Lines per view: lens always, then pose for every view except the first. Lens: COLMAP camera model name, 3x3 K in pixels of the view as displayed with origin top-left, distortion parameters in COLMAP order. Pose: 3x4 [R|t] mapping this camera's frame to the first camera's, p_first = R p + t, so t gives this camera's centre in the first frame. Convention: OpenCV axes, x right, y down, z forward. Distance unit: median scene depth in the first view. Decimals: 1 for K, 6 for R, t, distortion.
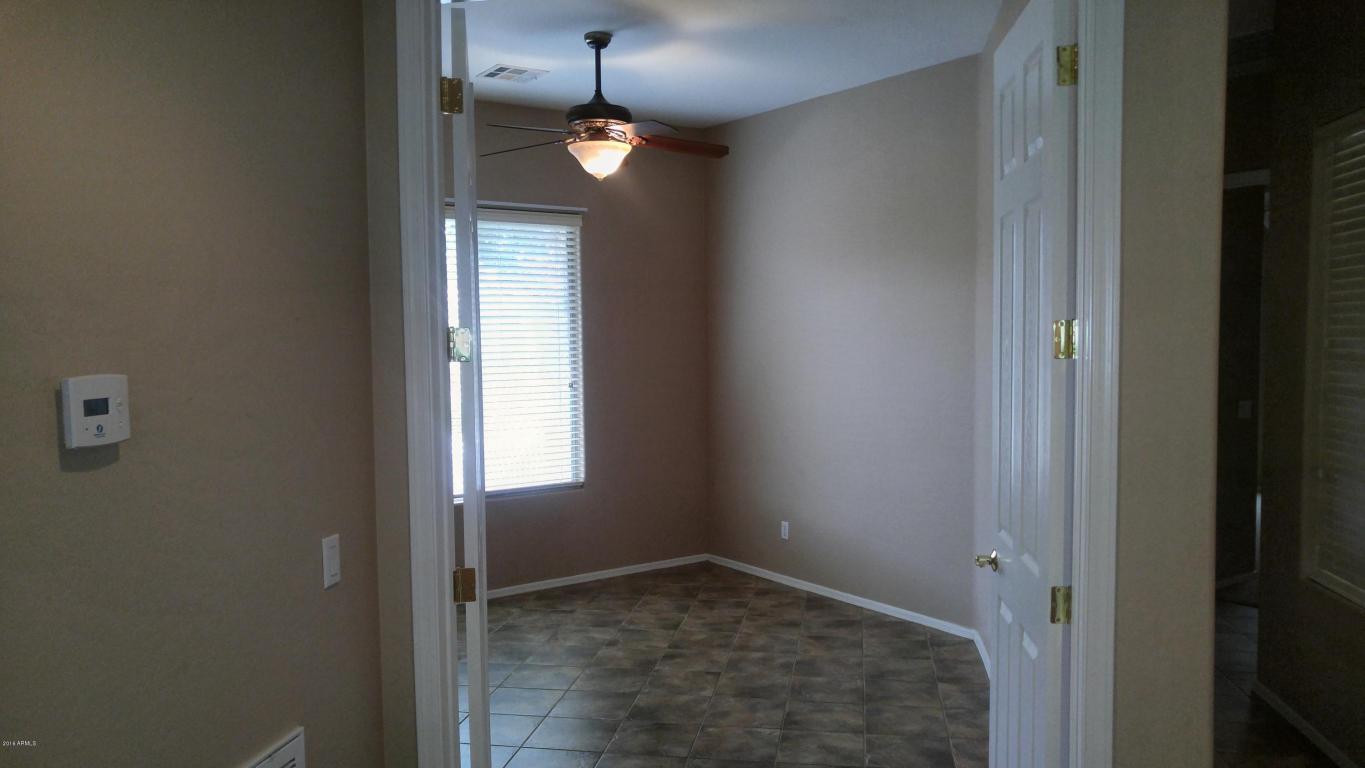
lens RADIAL K [[1054.0, 0, 659.0], [0, 1054.0, 390.4], [0, 0, 1]] dist [0.018485, -0.003195]
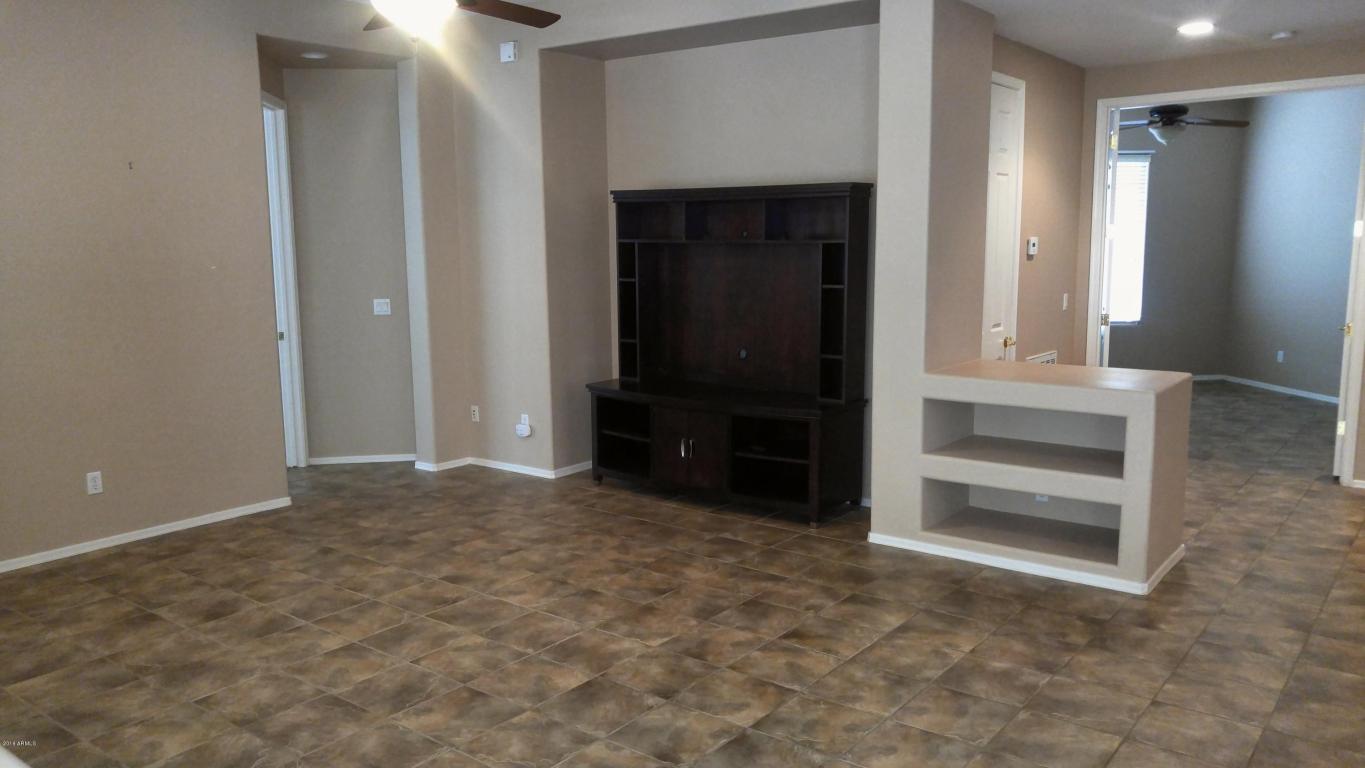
lens RADIAL K [[1054.0, 0, 659.0], [0, 1054.0, 390.4], [0, 0, 1]] dist [0.018485, -0.003195]
pose [[0.888632, 0.073538, -0.452688, 0.019778], [-0.029360, 0.994158, 0.103864, 0.051294], [0.457681, -0.079006, 0.885599, -0.882142]]
